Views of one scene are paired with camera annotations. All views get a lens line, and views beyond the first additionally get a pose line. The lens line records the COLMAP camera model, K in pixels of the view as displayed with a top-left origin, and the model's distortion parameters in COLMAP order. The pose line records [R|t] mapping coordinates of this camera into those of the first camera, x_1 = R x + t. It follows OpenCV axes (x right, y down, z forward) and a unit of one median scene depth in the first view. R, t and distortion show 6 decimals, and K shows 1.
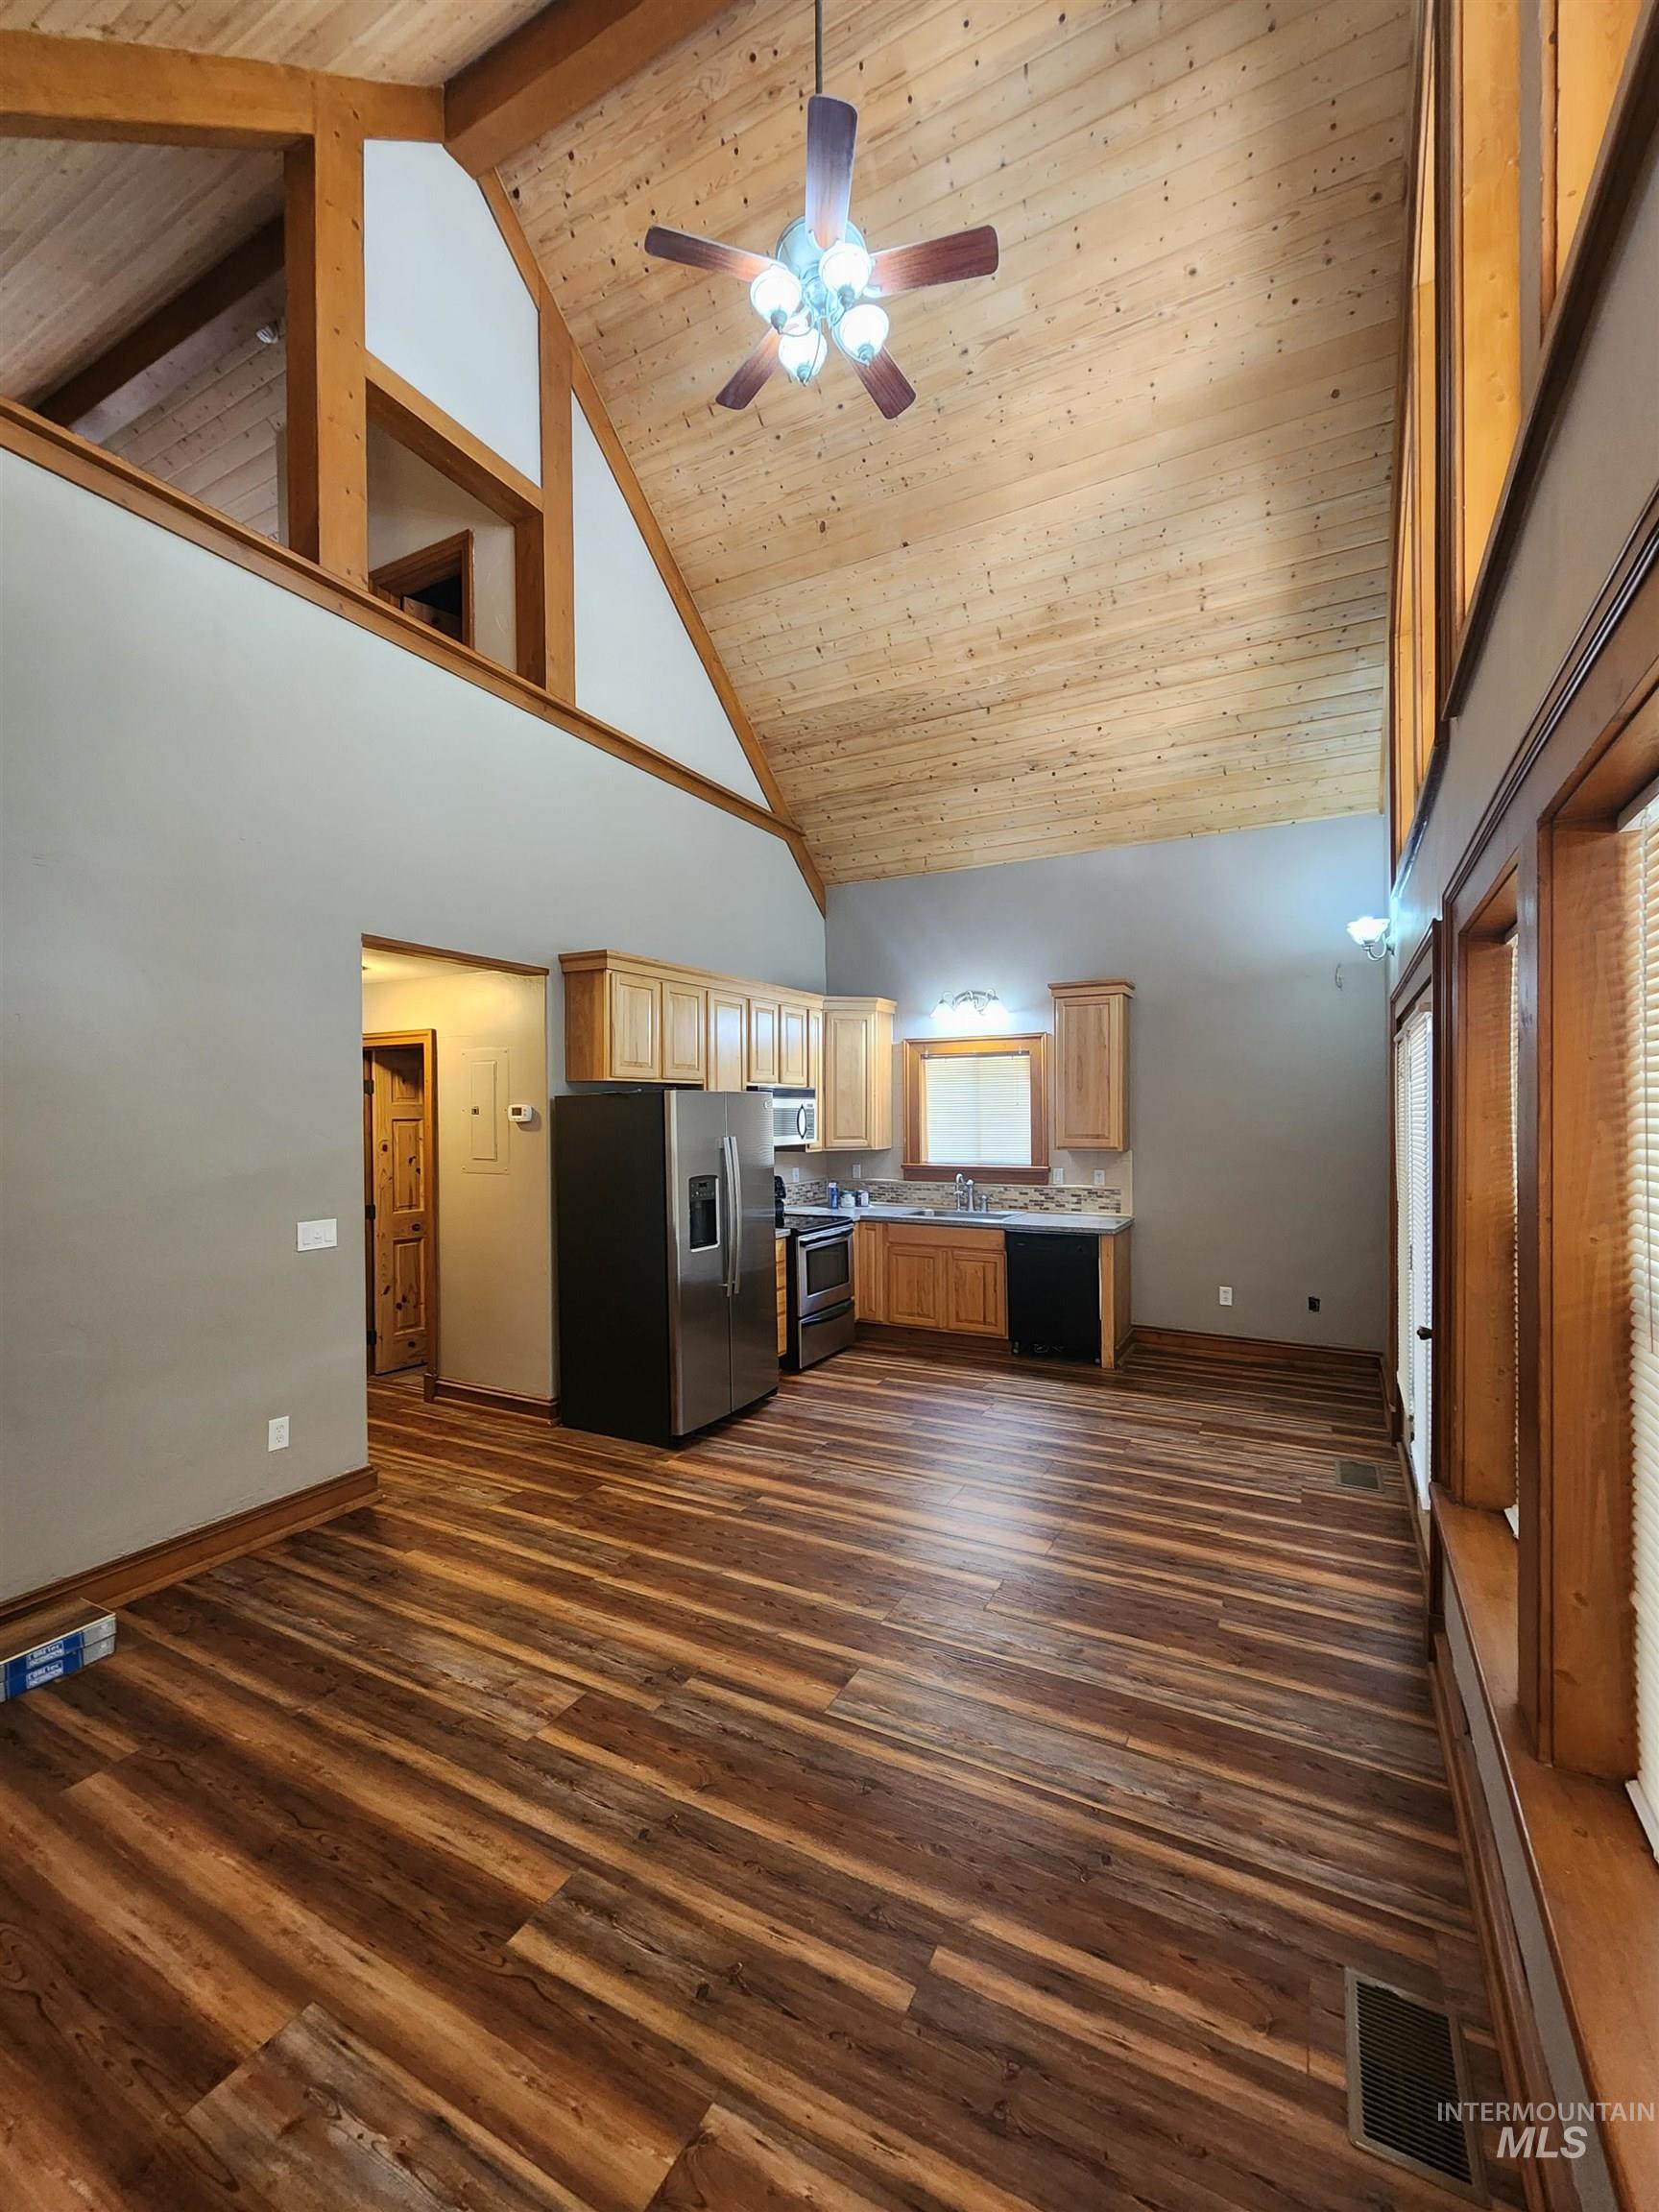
lens RADIAL K [[905.4, 0, 843.7], [0, 905.4, 1120.0], [0, 0, 1]] dist [0.002843, -0.002059]
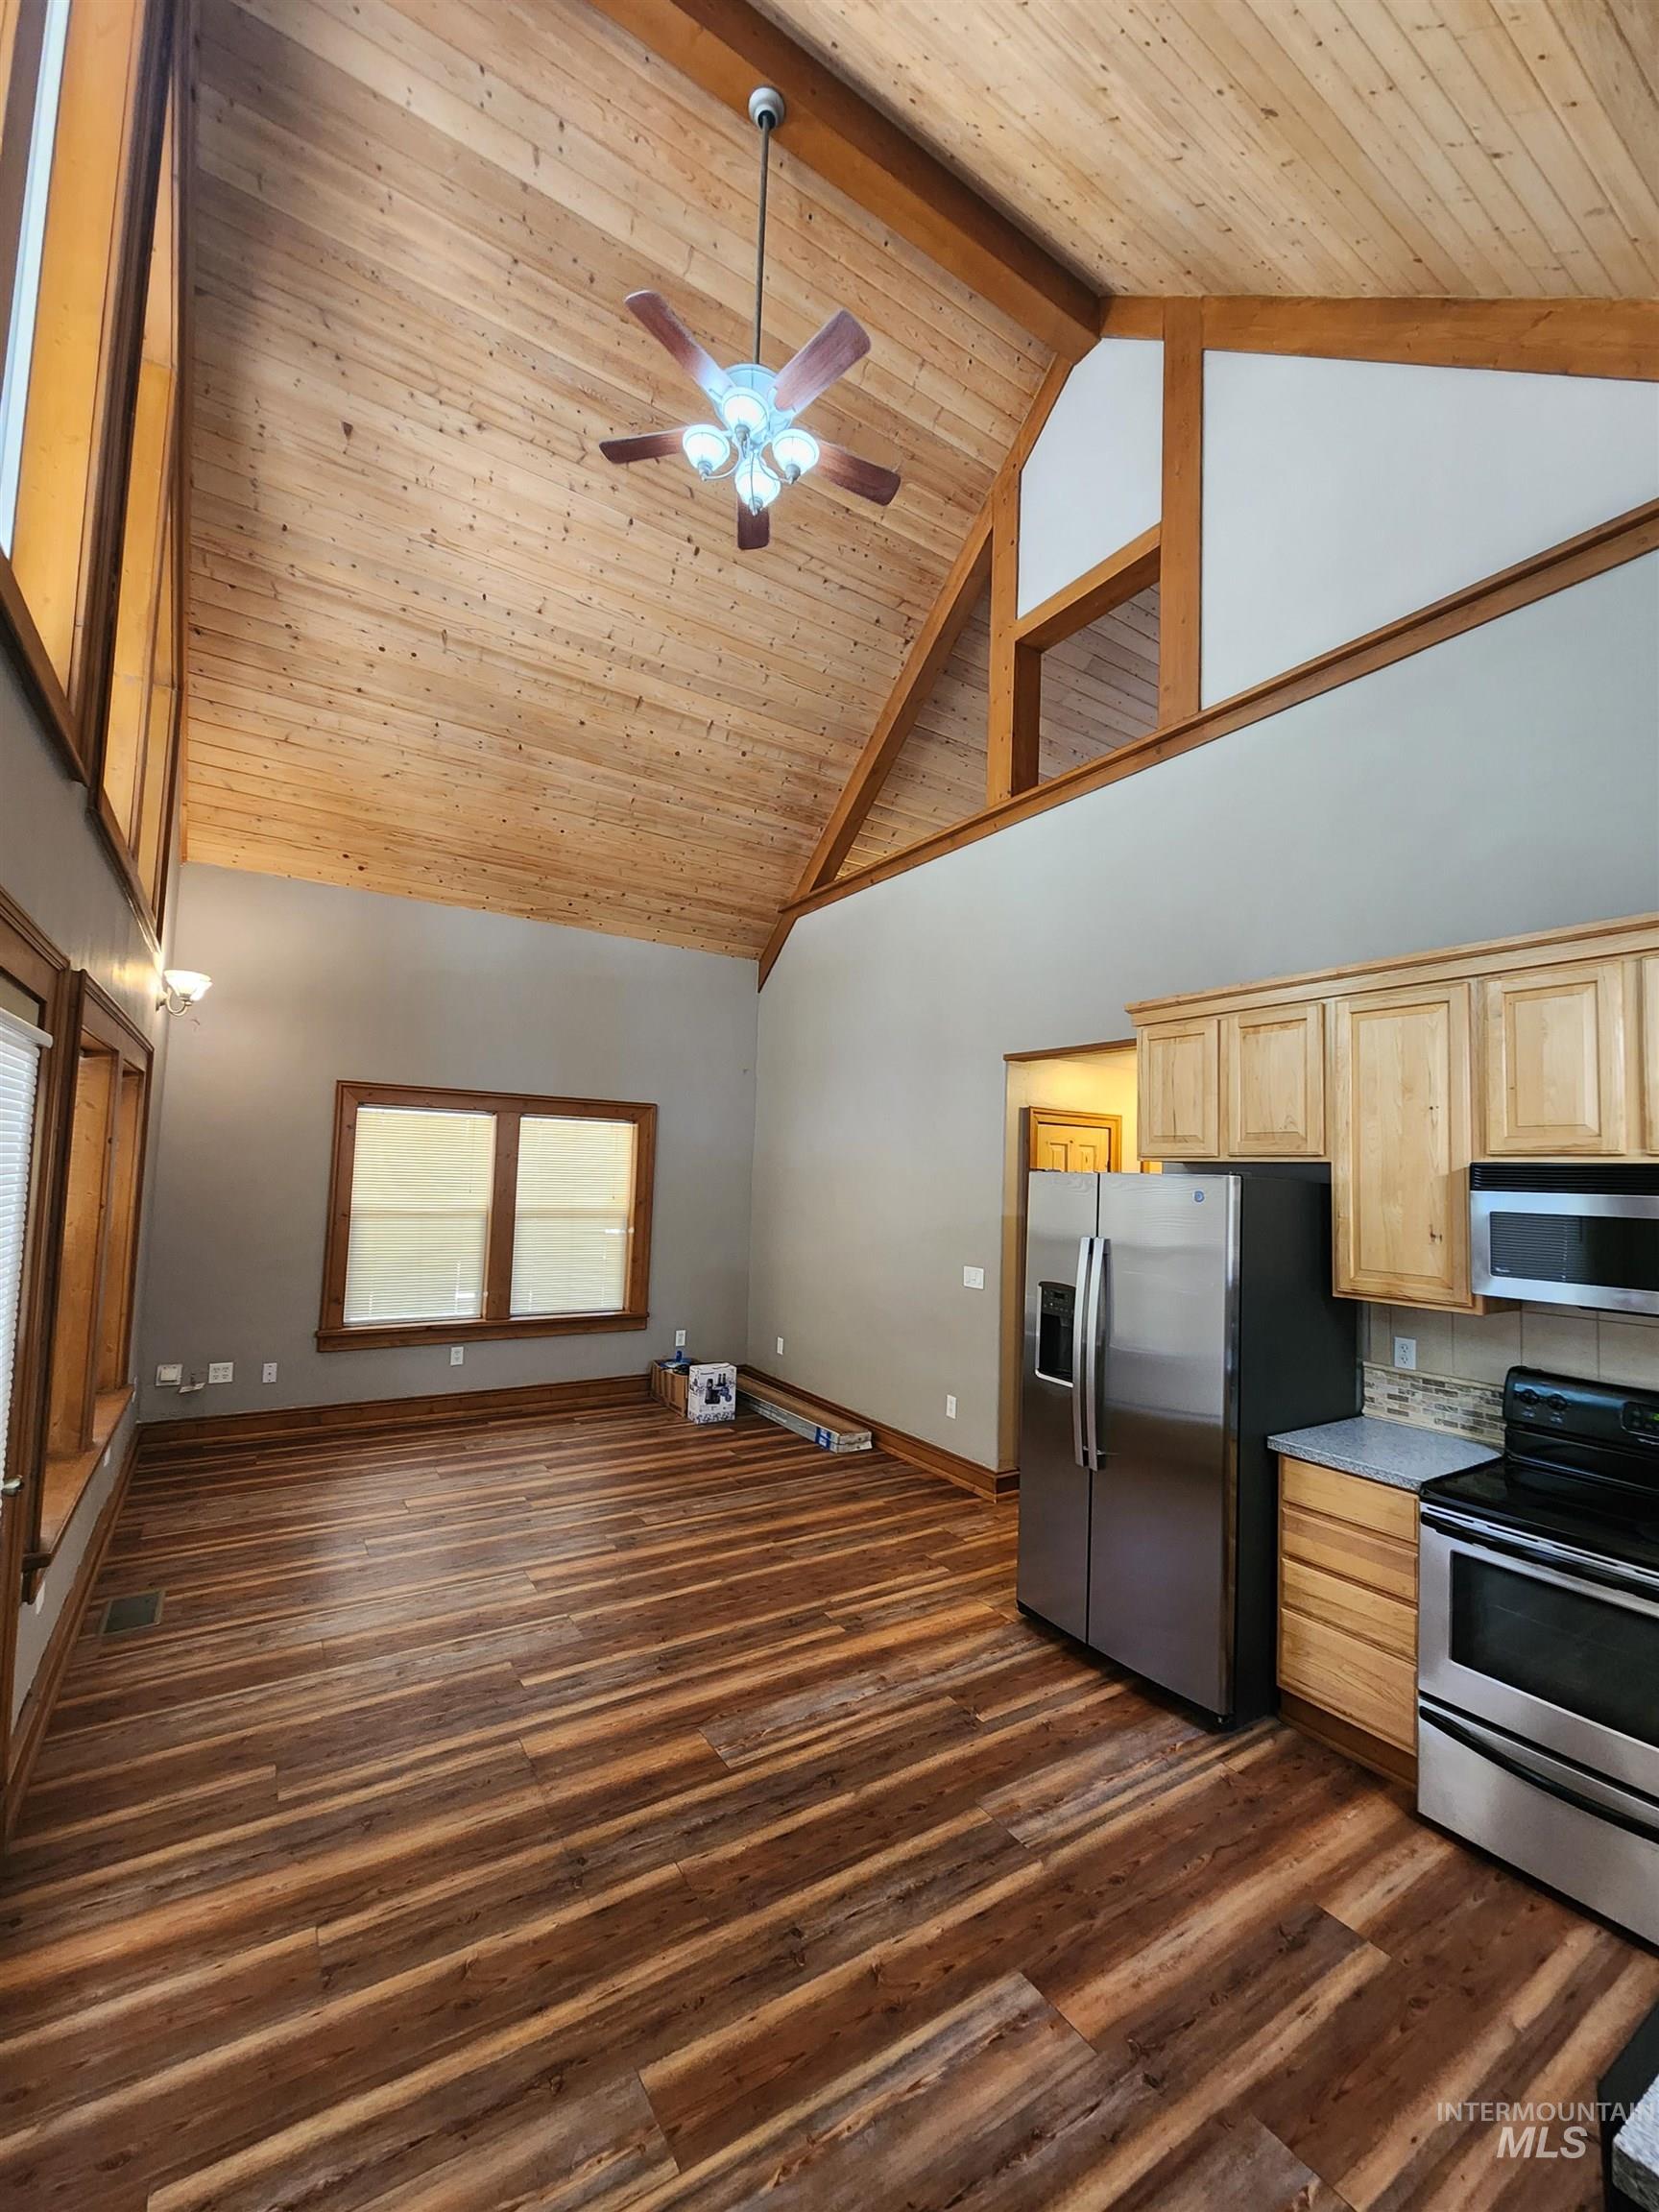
lens RADIAL K [[905.4, 0, 843.7], [0, 905.4, 1120.0], [0, 0, 1]] dist [0.002843, -0.002059]
pose [[-0.480065, -0.063043, -0.874964, 0.461740], [-0.037847, 0.997974, -0.051140, -0.022972], [0.876416, 0.008565, -0.481479, 0.915560]]
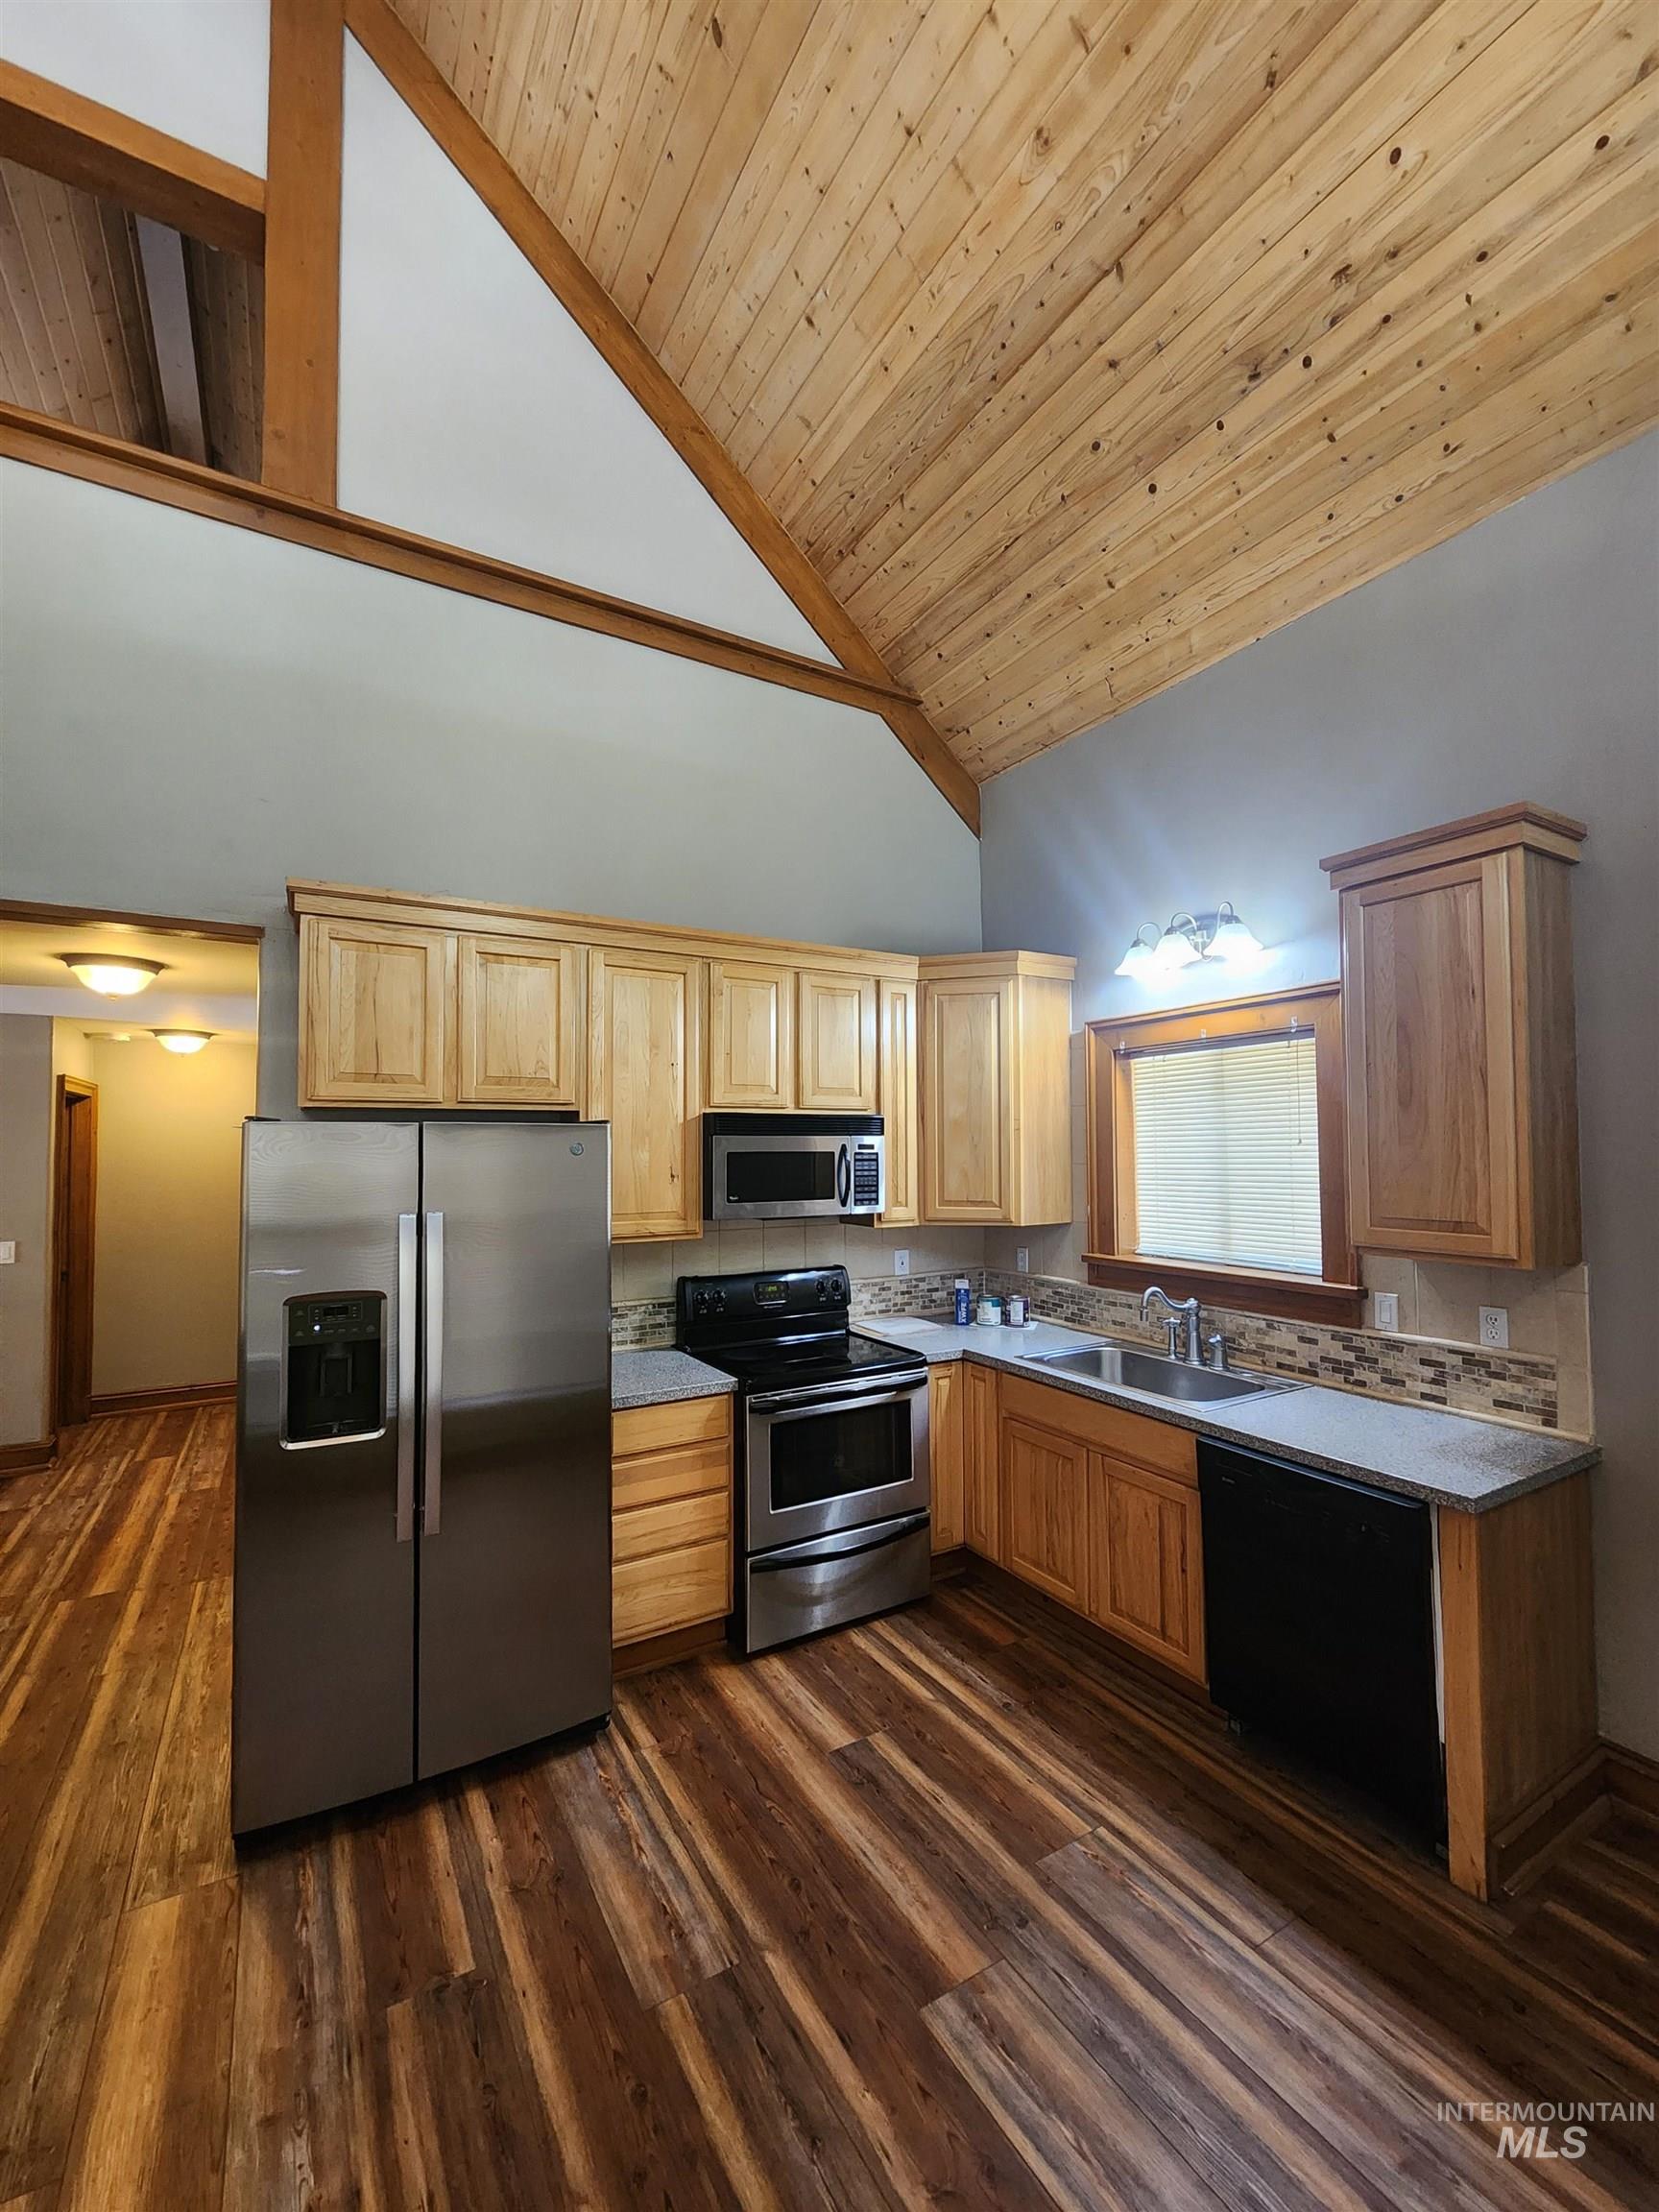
lens RADIAL K [[905.4, 0, 843.7], [0, 905.4, 1120.0], [0, 0, 1]] dist [0.002843, -0.002059]
pose [[0.857175, -0.016630, -0.514756, 0.259373], [-0.004011, 0.999233, -0.038962, -0.011137], [0.515009, 0.035462, 0.856451, 0.541161]]
